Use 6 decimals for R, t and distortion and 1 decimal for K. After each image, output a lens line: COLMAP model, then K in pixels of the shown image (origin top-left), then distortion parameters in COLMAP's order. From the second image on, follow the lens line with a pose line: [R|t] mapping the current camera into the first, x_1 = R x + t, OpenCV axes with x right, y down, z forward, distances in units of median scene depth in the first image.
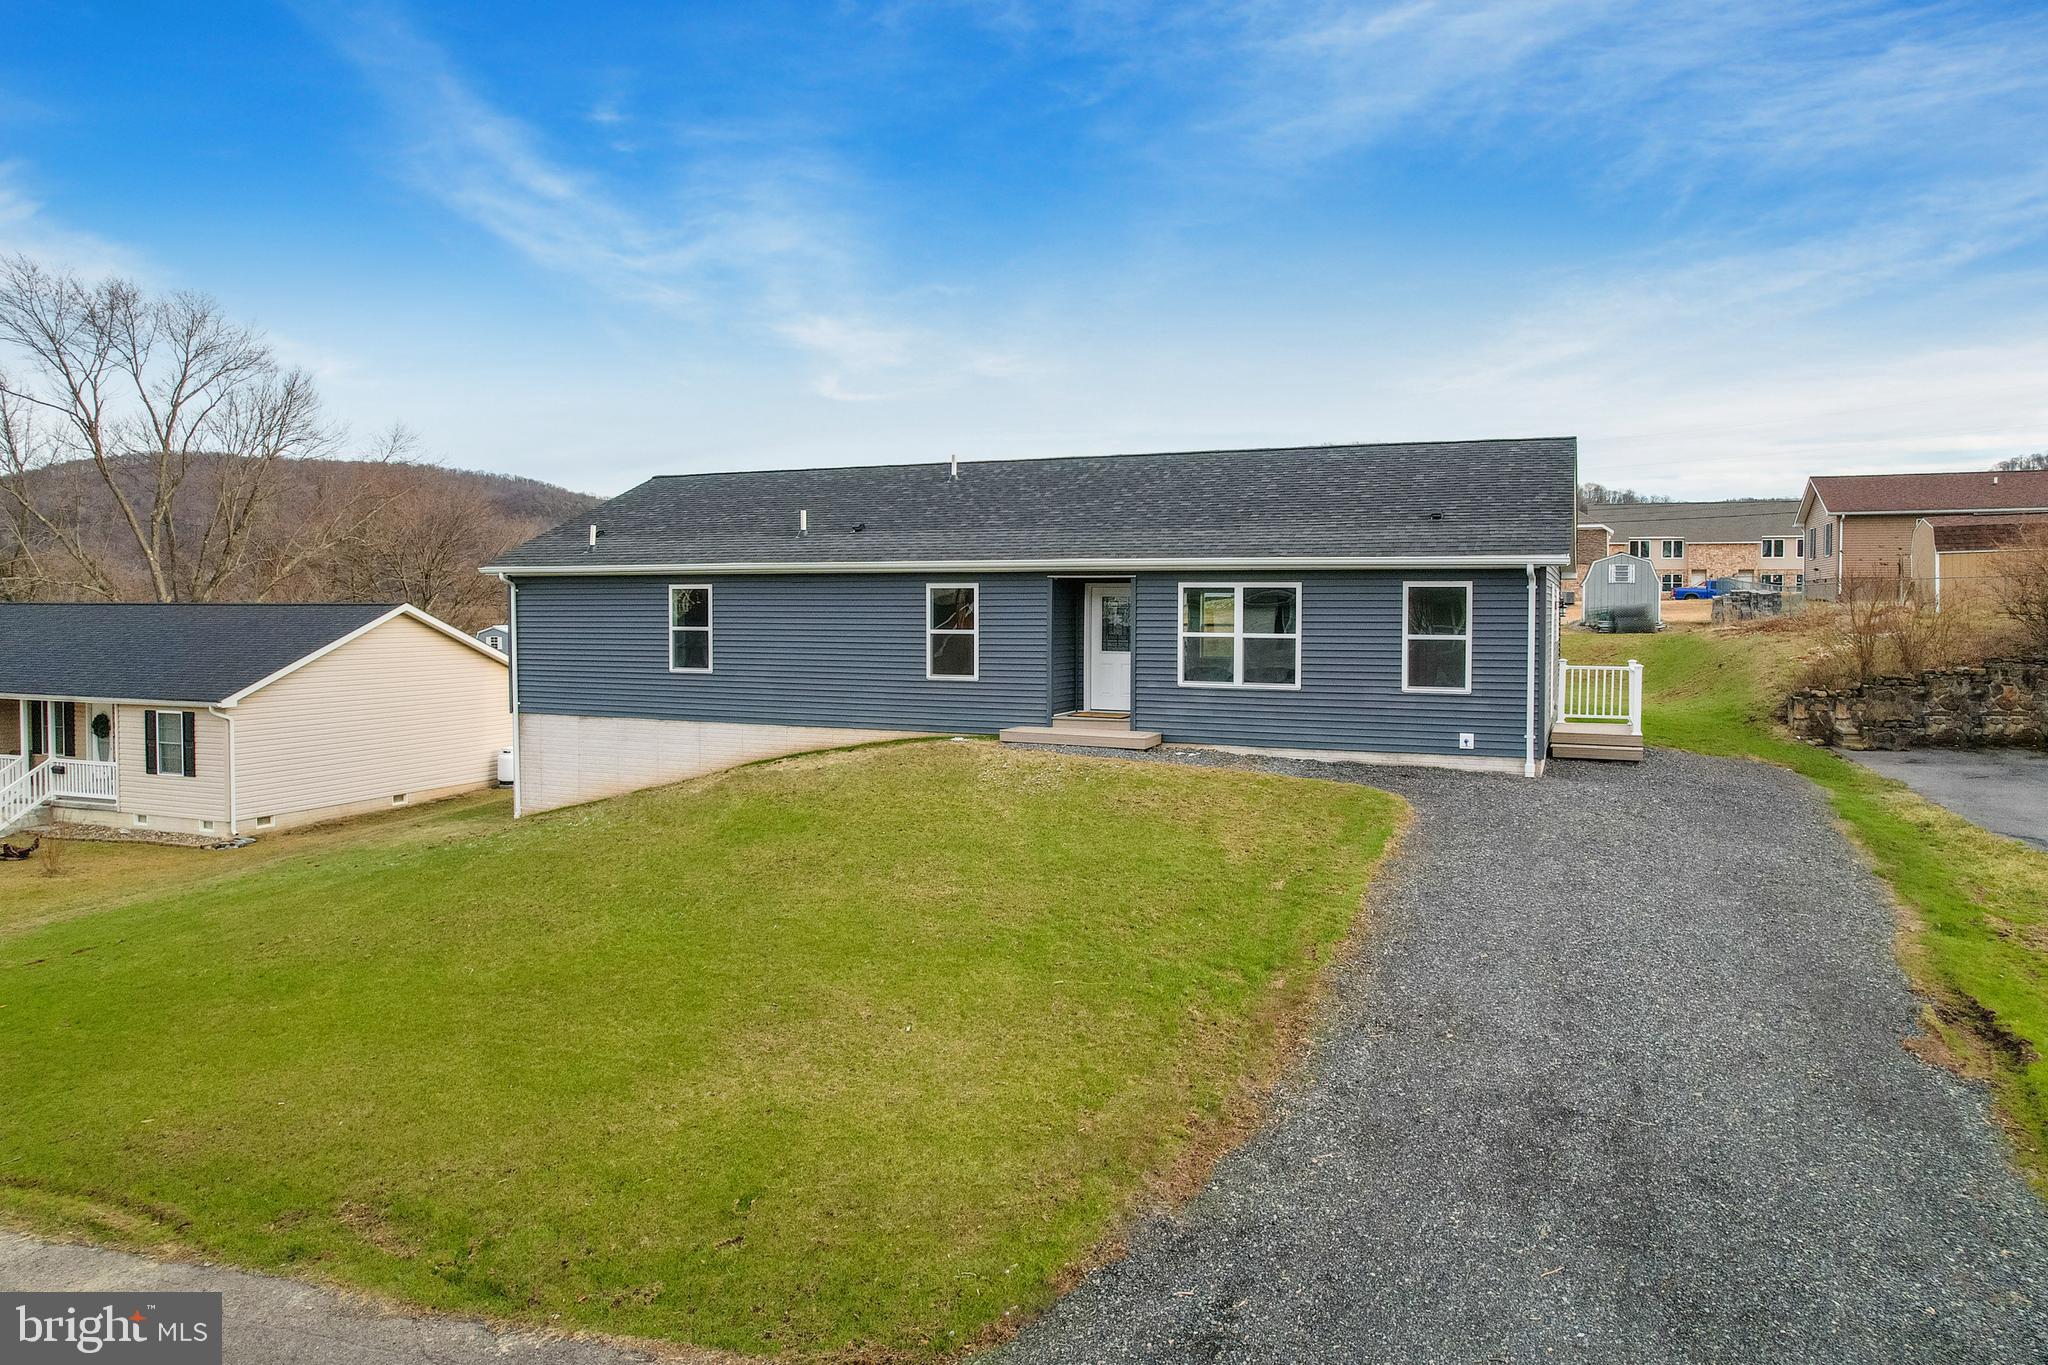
lens RADIAL K [[1331.3, 0, 1029.2], [0, 1331.3, 640.9], [0, 0, 1]] dist [-0.071520, 0.064884]
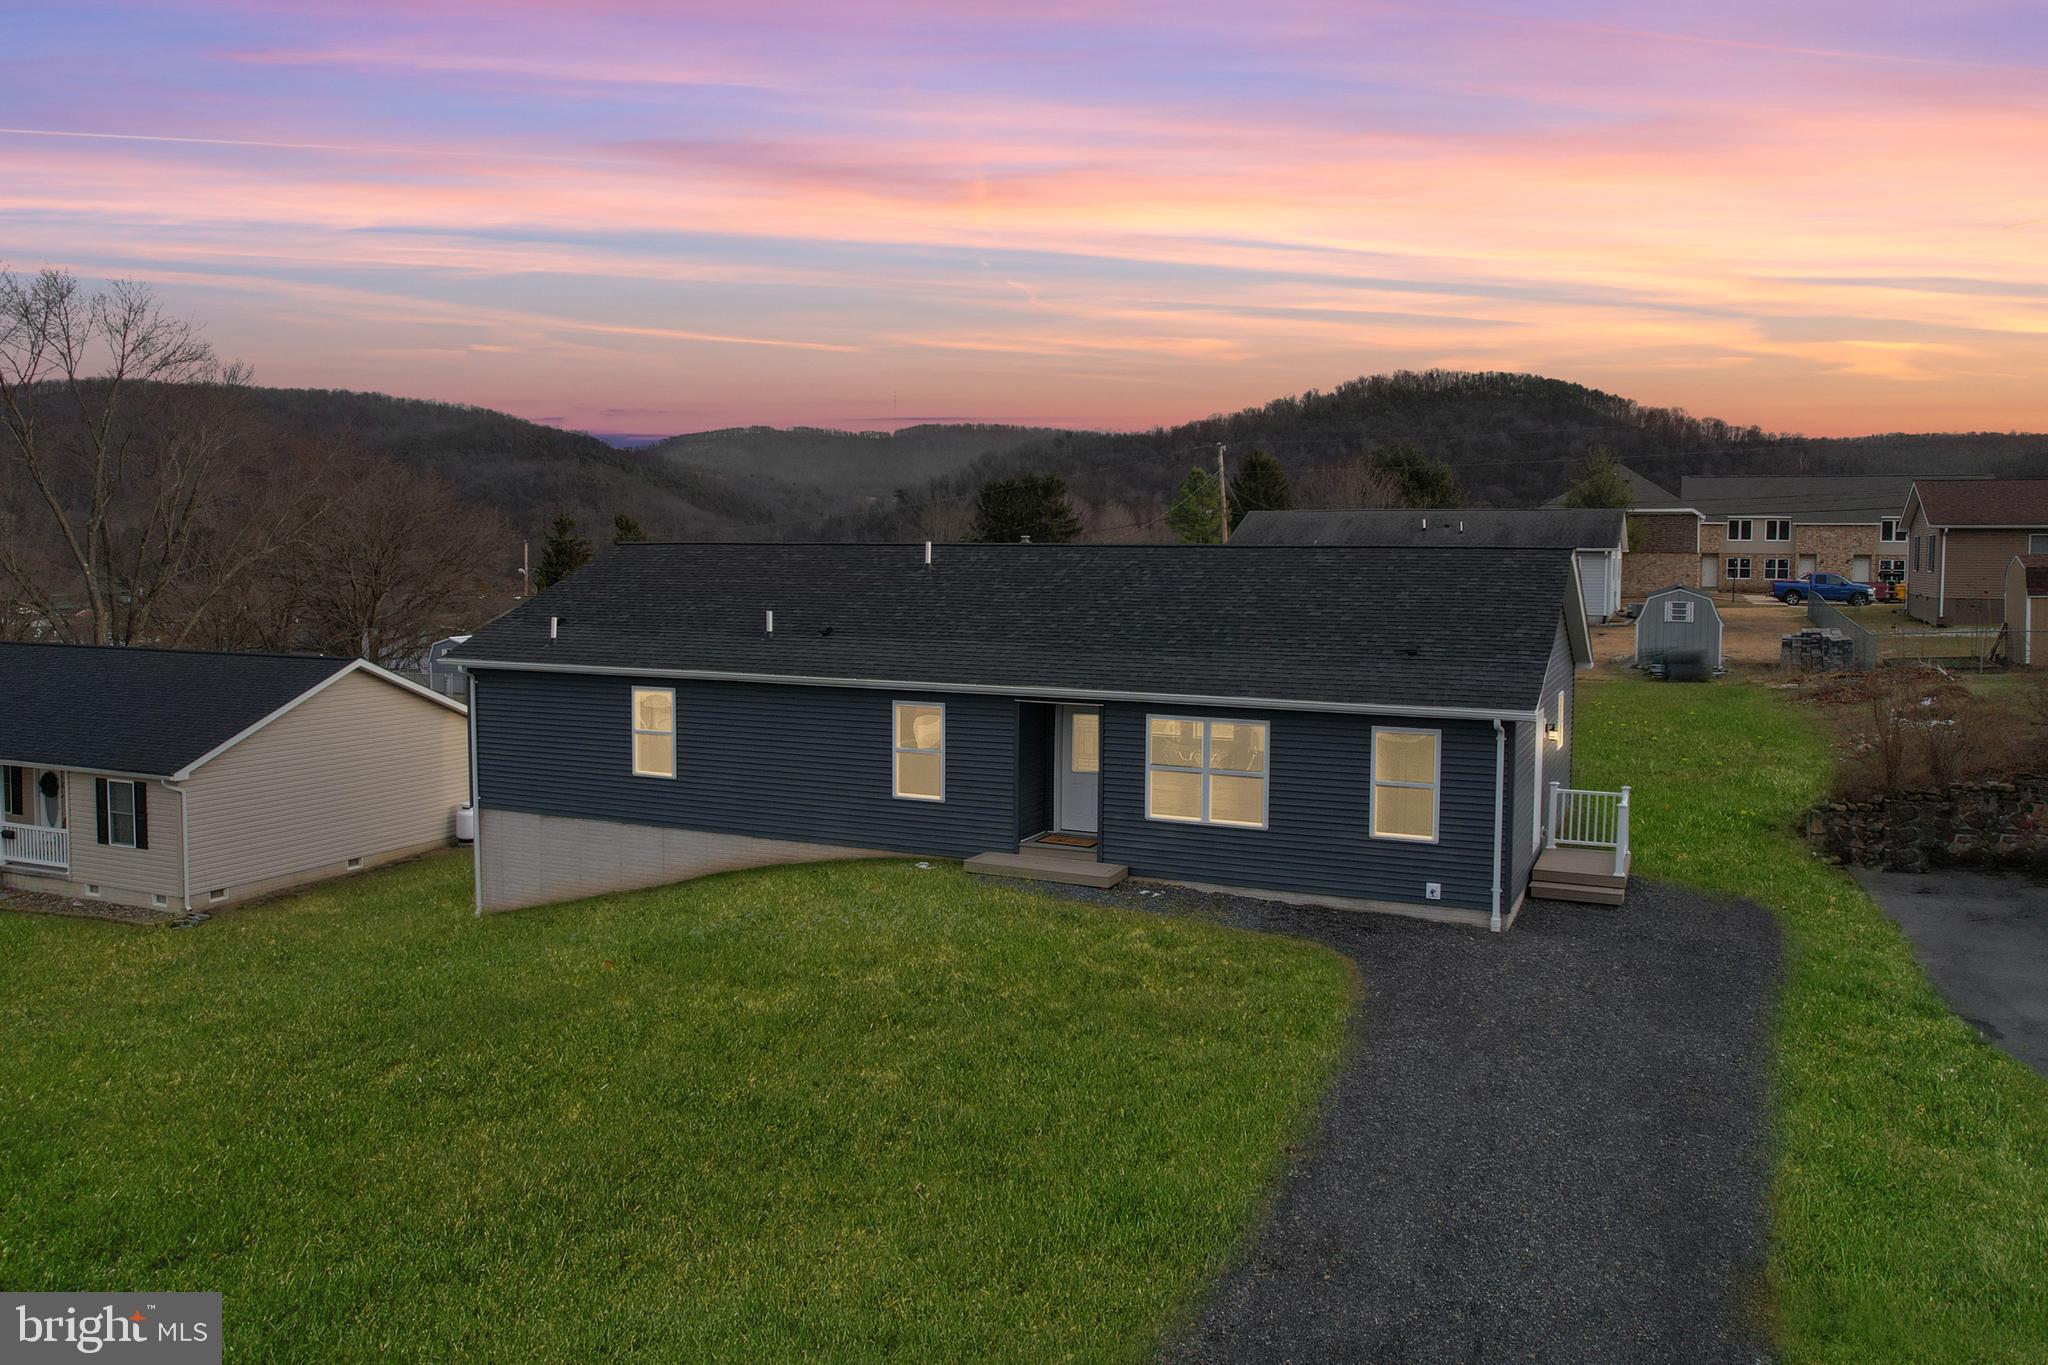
lens RADIAL K [[1527.4, 0, 1000.4], [0, 1527.4, 630.2], [0, 0, 1]] dist [-0.067669, 0.055414]
pose [[0.999334, 0.006131, -0.035976, 0.038123], [-0.005275, 0.999701, 0.023860, -0.111807], [0.036111, -0.023654, 0.999068, -0.104168]]
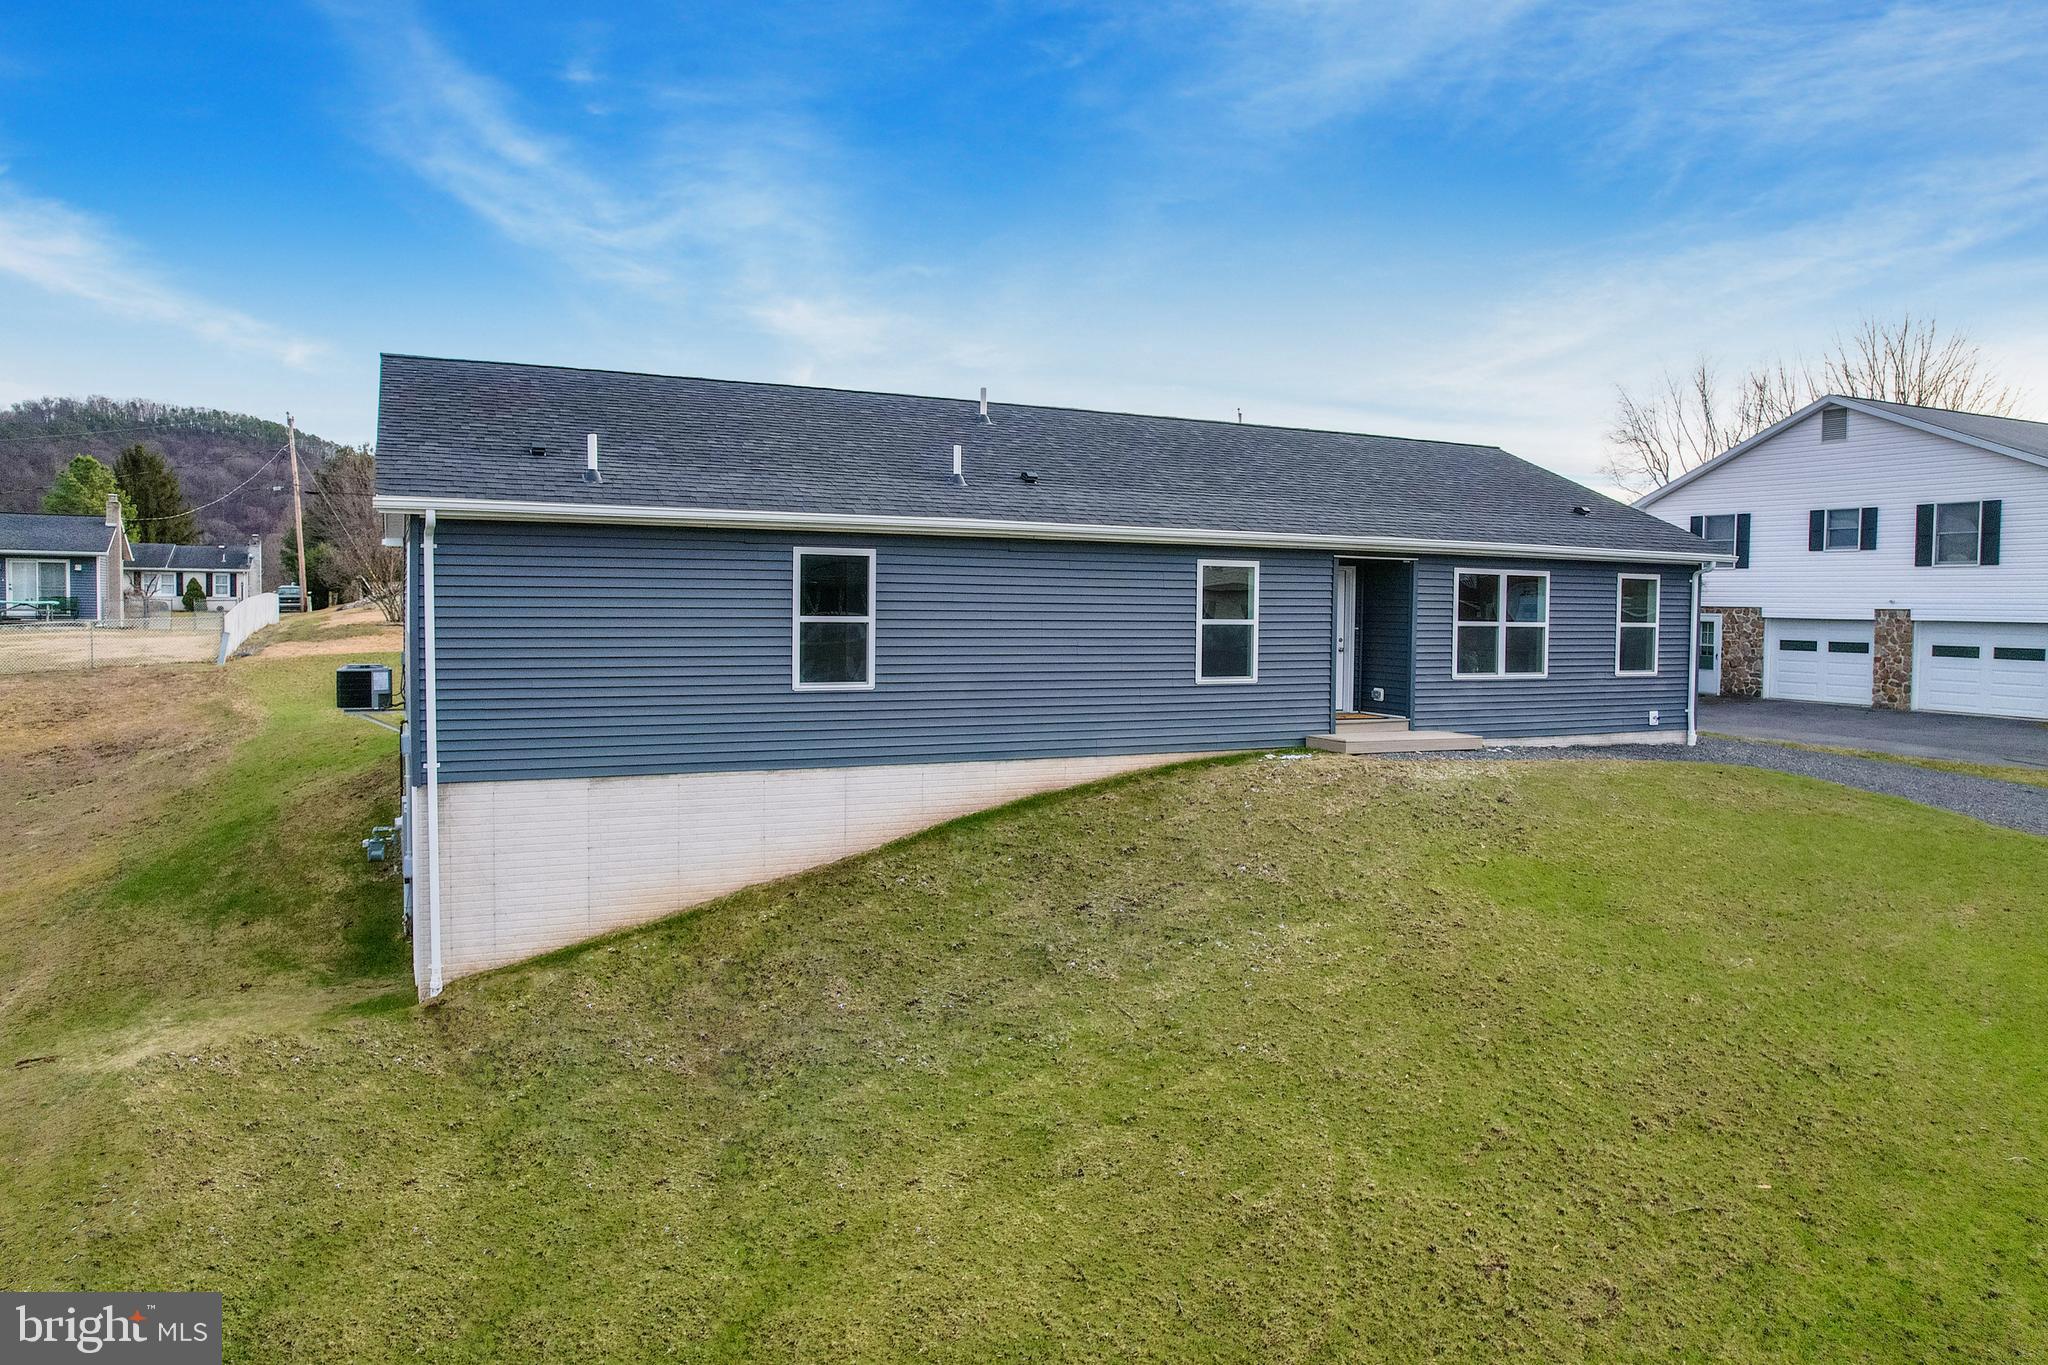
lens RADIAL K [[1331.3, 0, 1029.2], [0, 1331.3, 640.9], [0, 0, 1]] dist [-0.071520, 0.064884]
pose [[0.655831, -0.018441, 0.754683, -0.664209], [0.004360, 0.999777, 0.020642, -0.011289], [-0.754895, -0.010247, 0.655765, 0.524338]]
